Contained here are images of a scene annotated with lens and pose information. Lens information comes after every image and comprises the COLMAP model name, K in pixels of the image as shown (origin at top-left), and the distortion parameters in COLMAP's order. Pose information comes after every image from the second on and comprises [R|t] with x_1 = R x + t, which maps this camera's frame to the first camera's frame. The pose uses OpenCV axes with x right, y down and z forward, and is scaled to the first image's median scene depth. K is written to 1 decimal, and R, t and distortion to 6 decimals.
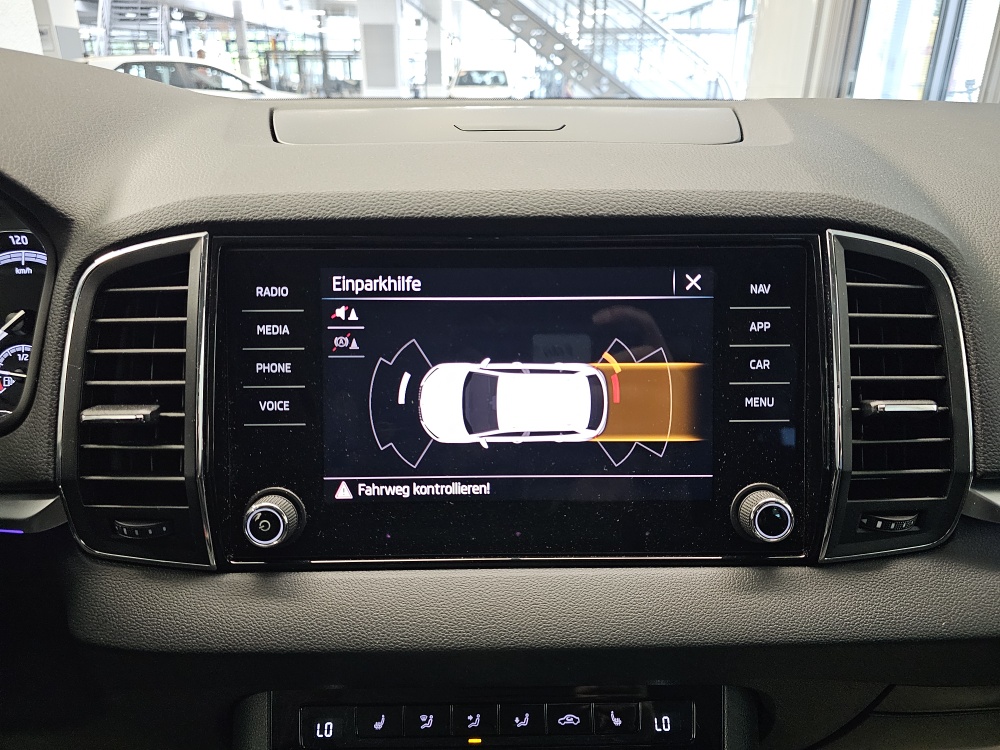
lens RADIAL K [[667.0, 0, 500.7], [0, 667.0, 369.1], [0, 0, 1]] dist [0.043964, -0.050322]
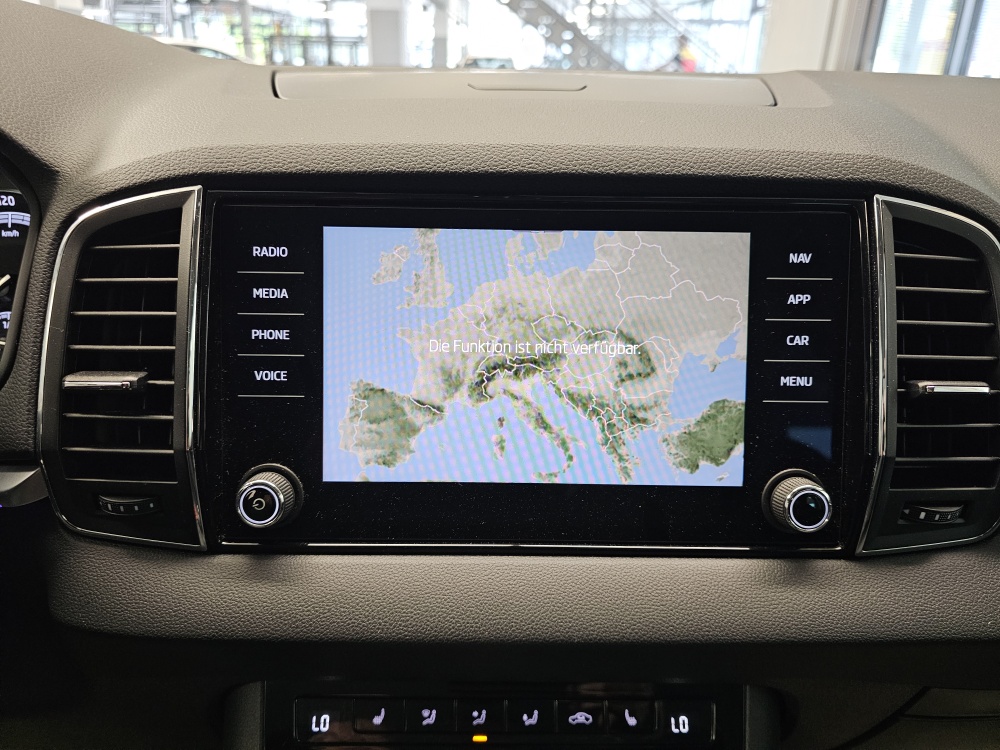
lens RADIAL K [[675.8, 0, 499.1], [0, 675.8, 371.7], [0, 0, 1]] dist [0.024622, -0.037117]
pose [[0.999824, 0.018190, -0.004696, -0.018788], [-0.018126, 0.999747, 0.013294, 0.031202], [0.004937, -0.013207, 0.999901, 0.066918]]
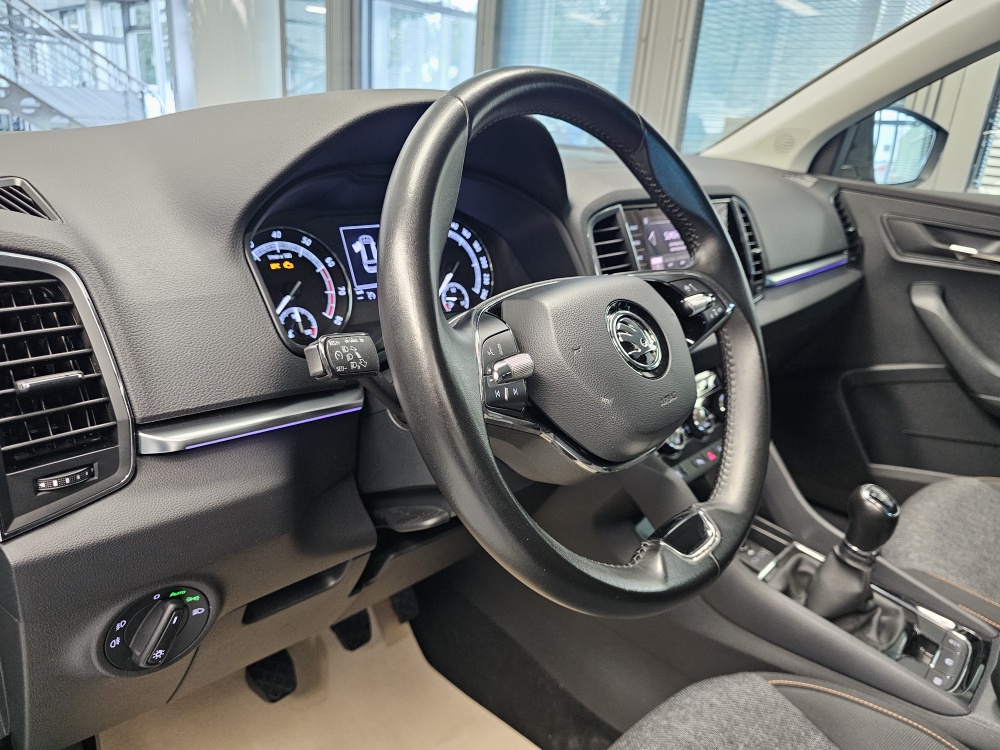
lens RADIAL K [[690.8, 0, 499.7], [0, 690.8, 378.0], [0, 0, 1]] dist [-0.005995, -0.000802]
pose [[0.688116, -0.202703, 0.696712, -2.591566], [0.214208, 0.974142, 0.071854, 0.135941], [-0.693261, 0.099798, 0.713743, -0.452915]]
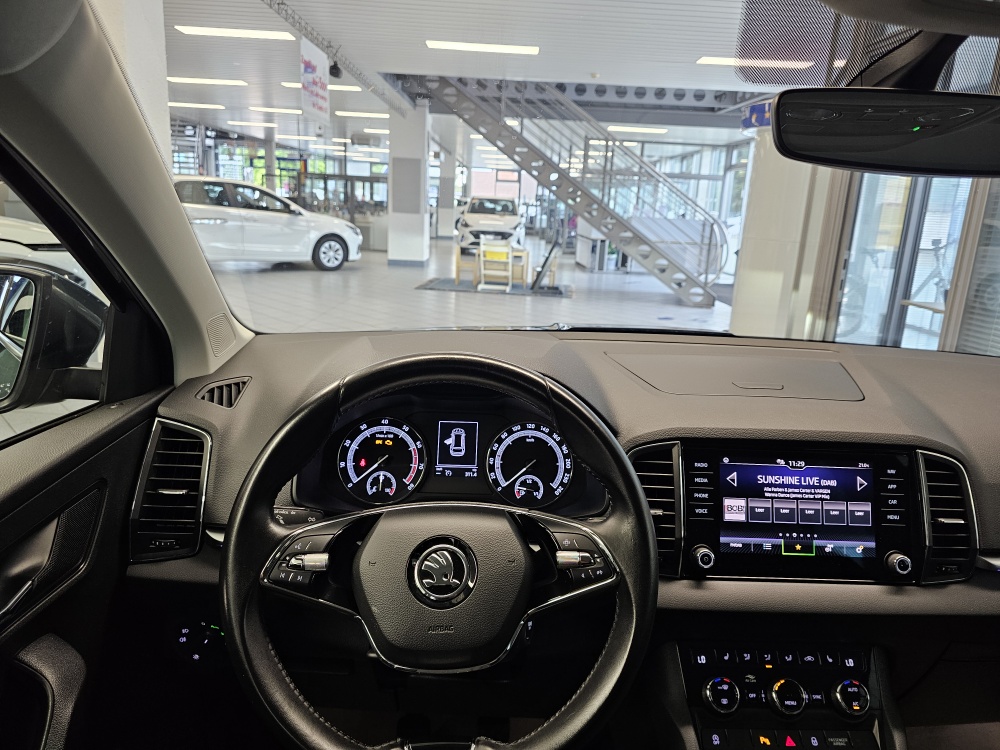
lens RADIAL K [[660.7, 0, 509.8], [0, 660.7, 374.7], [0, 0, 1]] dist [0.075251, -0.083370]
pose [[0.998551, 0.043196, 0.032079, -1.154786], [-0.037946, 0.988064, -0.149300, -0.048883], [-0.038145, 0.147866, 0.988271, -1.508787]]
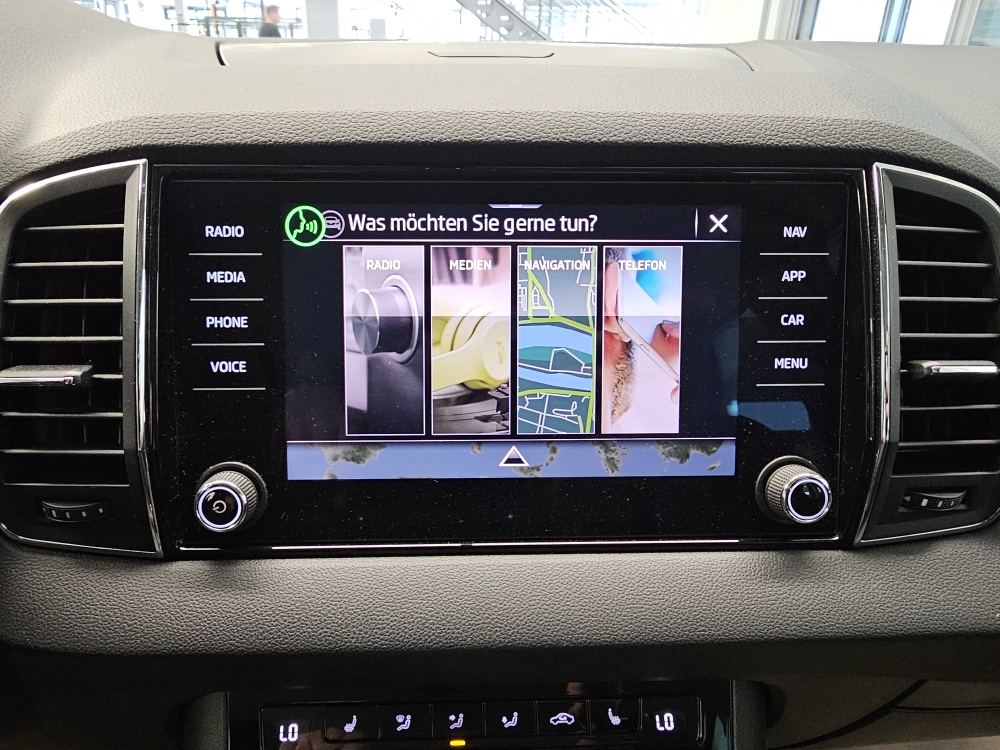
lens RADIAL K [[680.4, 0, 473.7], [0, 680.4, 367.9], [0, 0, 1]] dist [0.005625, 0.001721]
pose [[0.999716, 0.001255, 0.023811, -0.047721], [-0.002091, 0.999380, 0.035143, 0.025030], [-0.023752, -0.035183, 0.999099, 0.129865]]
